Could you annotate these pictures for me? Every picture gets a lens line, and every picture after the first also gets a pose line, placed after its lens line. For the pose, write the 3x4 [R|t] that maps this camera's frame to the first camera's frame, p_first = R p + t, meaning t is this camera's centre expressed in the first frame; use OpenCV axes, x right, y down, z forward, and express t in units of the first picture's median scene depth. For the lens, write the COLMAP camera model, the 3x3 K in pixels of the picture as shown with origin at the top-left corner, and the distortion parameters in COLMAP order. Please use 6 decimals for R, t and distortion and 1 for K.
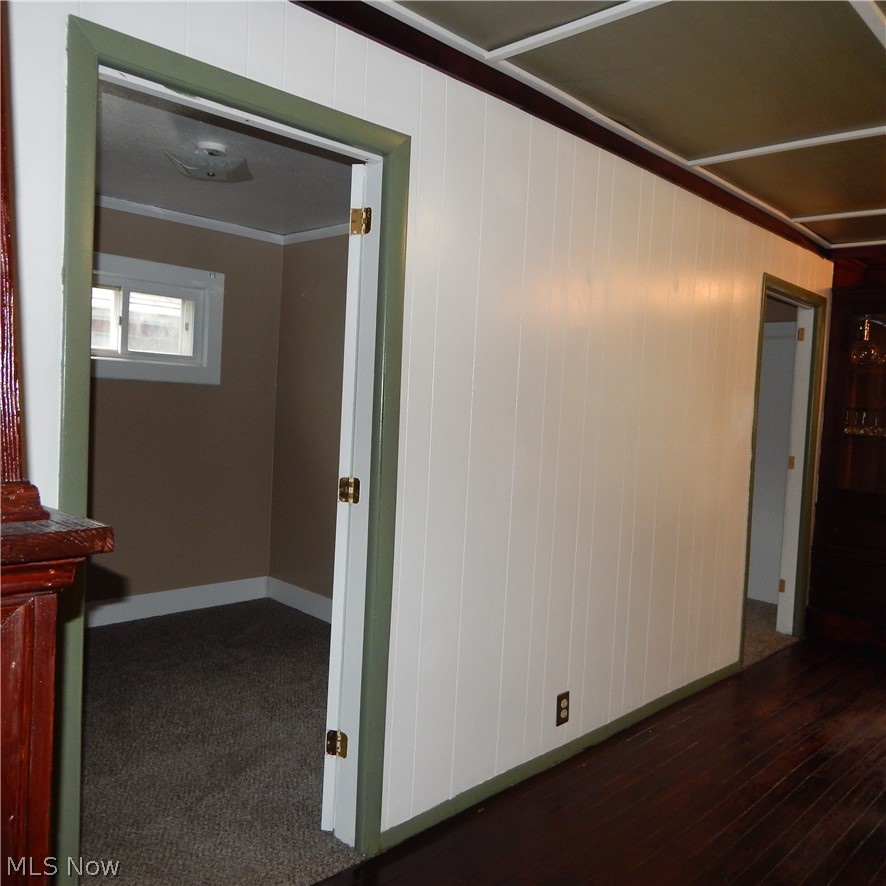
lens RADIAL K [[780.2, 0, 445.6], [0, 780.2, 441.2], [0, 0, 1]] dist [-0.008200, -0.005245]
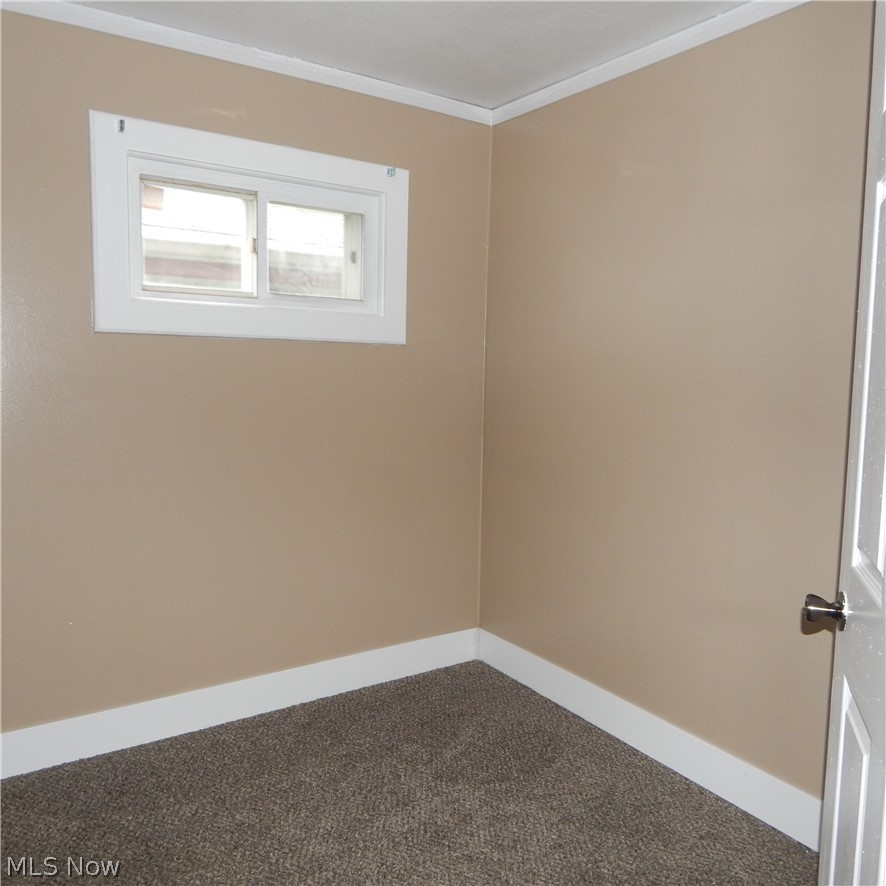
lens RADIAL K [[780.2, 0, 441.9], [0, 780.2, 444.1], [0, 0, 1]] dist [-0.008200, -0.005245]
pose [[0.981573, -0.014251, -0.190556, -0.137778], [0.022999, 0.998777, 0.043777, -0.017508], [0.189699, -0.047353, 0.980700, 0.367234]]
